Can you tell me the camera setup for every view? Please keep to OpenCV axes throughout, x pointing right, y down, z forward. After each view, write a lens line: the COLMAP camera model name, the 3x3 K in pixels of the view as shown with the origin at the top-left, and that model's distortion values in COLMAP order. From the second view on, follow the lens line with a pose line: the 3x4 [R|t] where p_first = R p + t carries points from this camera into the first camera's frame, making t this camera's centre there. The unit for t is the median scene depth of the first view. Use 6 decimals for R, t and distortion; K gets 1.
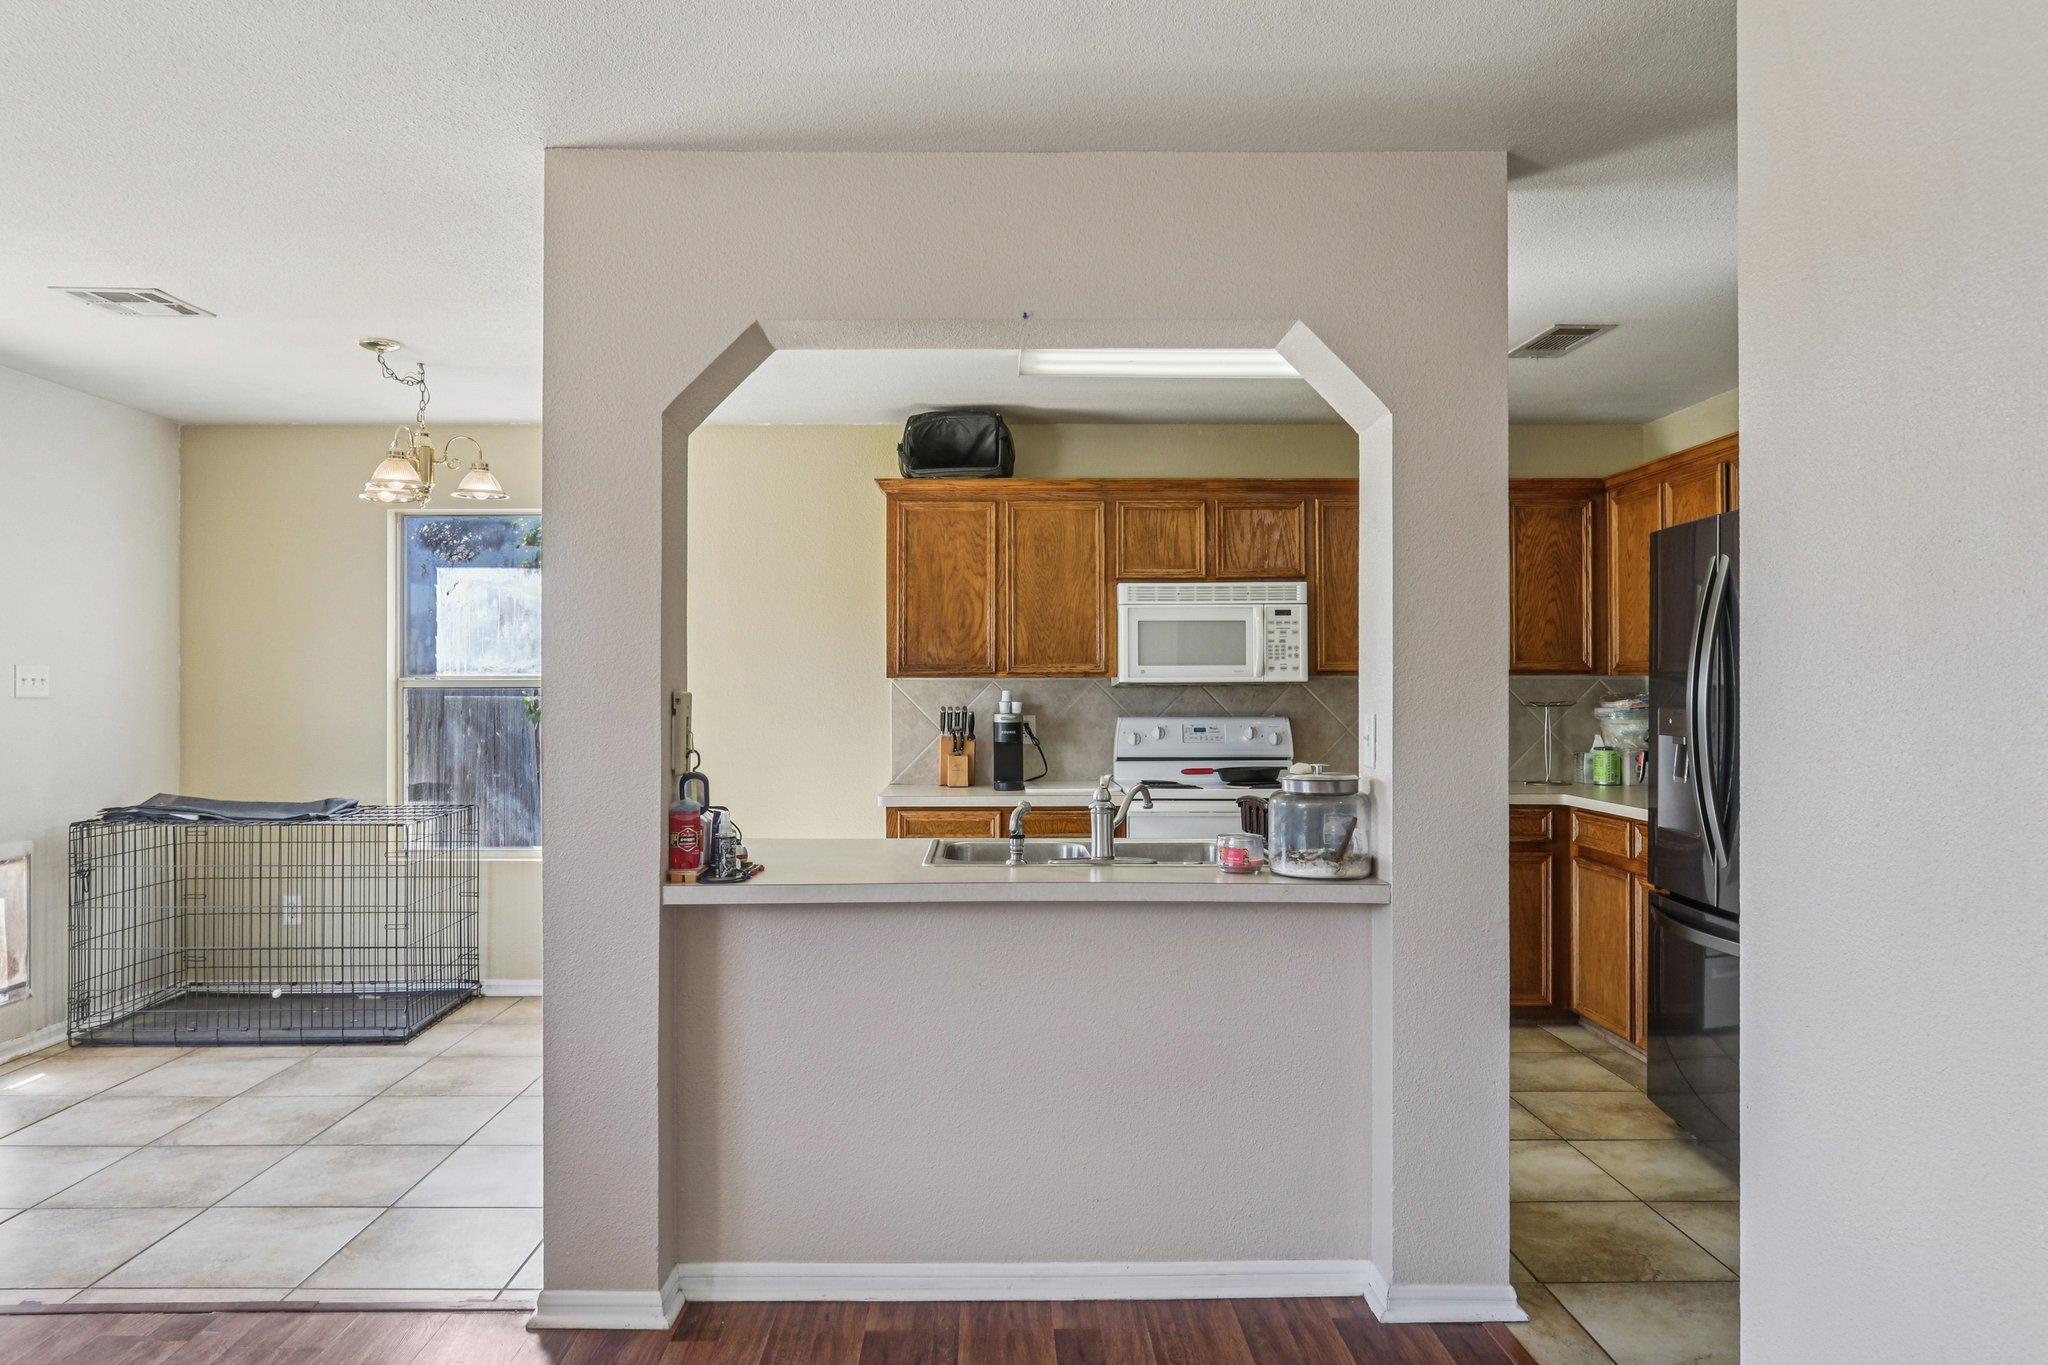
lens RADIAL K [[1308.0, 0, 1023.6], [0, 1308.0, 683.8], [0, 0, 1]] dist [-0.007467, 0.001035]
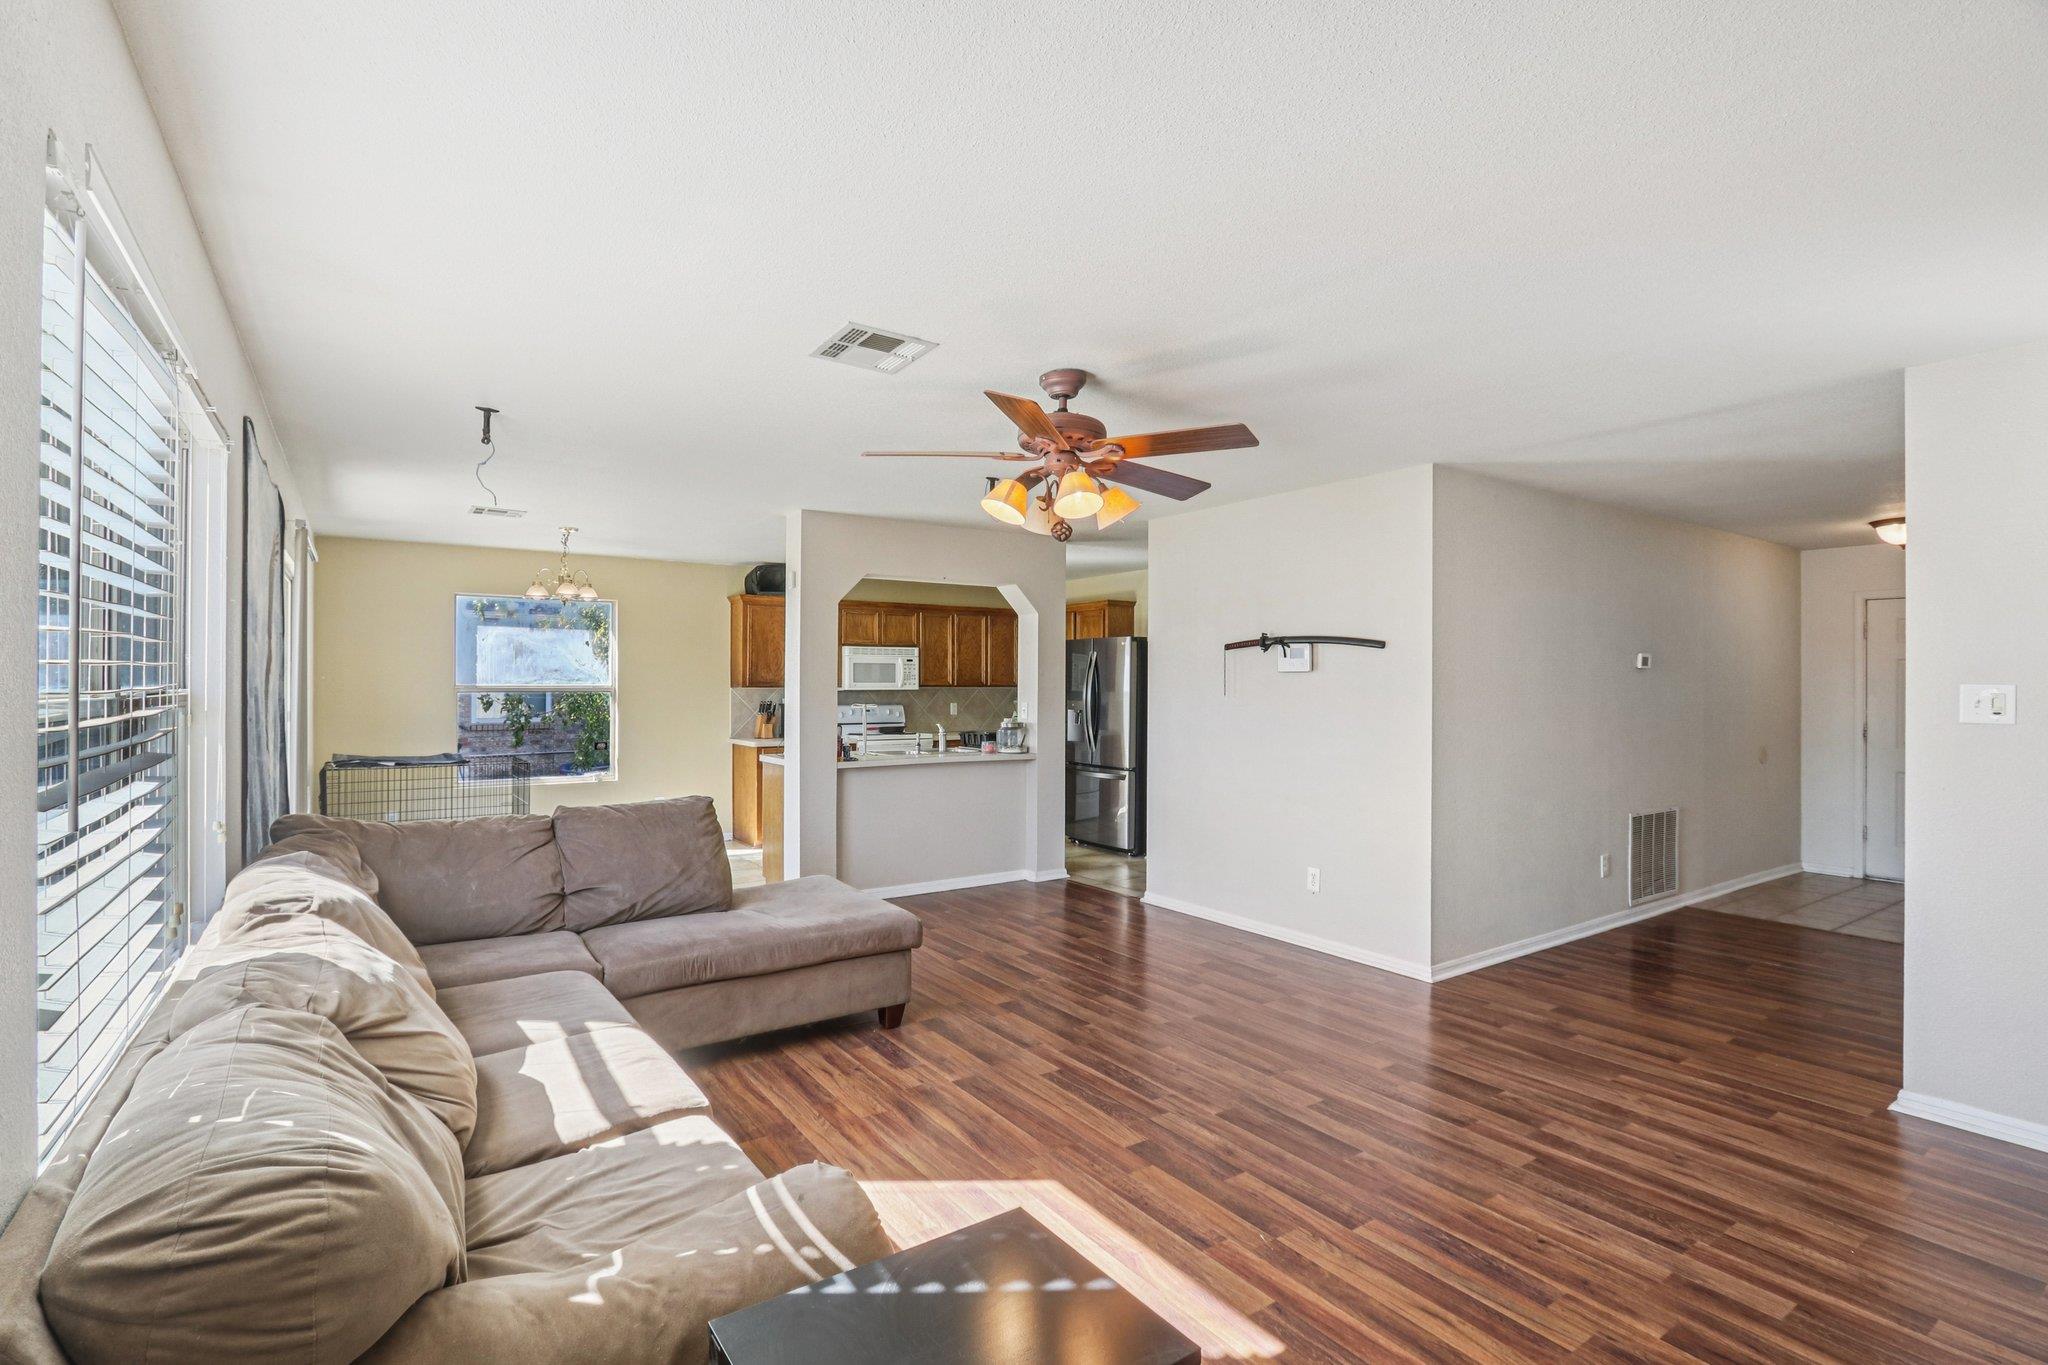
lens RADIAL K [[966.6, 0, 1014.7], [0, 966.6, 679.5], [0, 0, 1]] dist [-0.004822, -0.000614]
pose [[0.837735, 0.007469, 0.546026, -0.591174], [-0.007393, 0.999970, -0.002336, -0.017373], [-0.546027, -0.002080, 0.837765, -0.558037]]
